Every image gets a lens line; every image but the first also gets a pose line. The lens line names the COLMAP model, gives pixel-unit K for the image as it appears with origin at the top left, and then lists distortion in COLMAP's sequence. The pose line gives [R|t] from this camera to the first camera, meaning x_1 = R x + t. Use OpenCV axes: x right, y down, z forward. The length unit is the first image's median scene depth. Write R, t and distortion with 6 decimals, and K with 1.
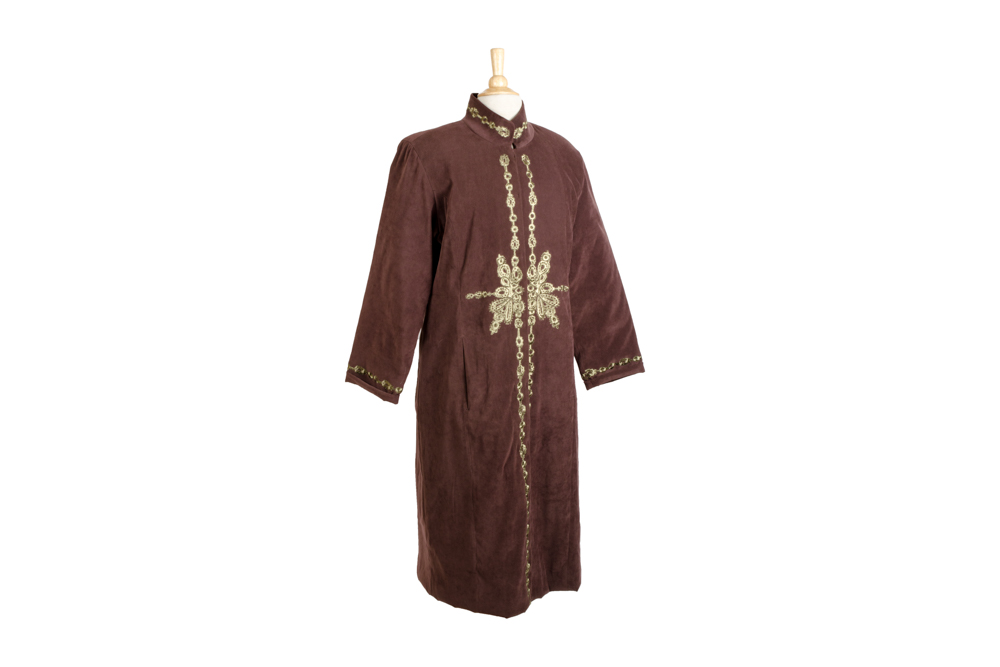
lens RADIAL K [[1062.2, 0, 500.0], [0, 1062.2, 333.5], [0, 0, 1]] dist [0.006822, 0.001181]
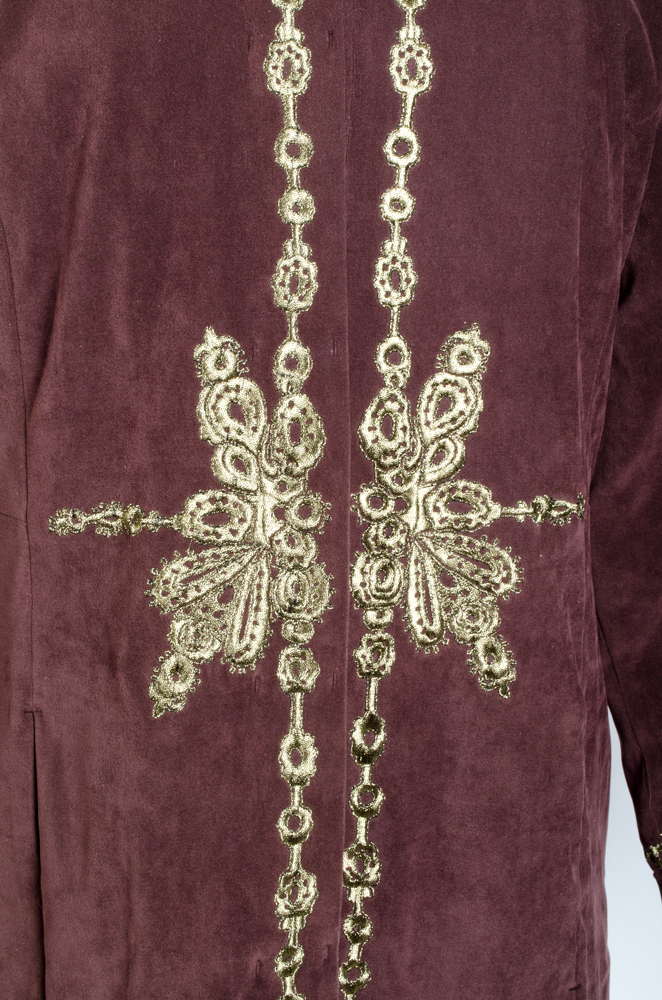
lens RADIAL K [[1608.3, 0, 331.0], [0, 1608.3, 500.0], [0, 0, 1]] dist [0.012268, 0.035694]
pose [[0.973362, 0.083045, -0.213707, 0.087795], [-0.075621, 0.996222, 0.042700, -0.056218], [0.216445, -0.025402, 0.975964, 0.698631]]
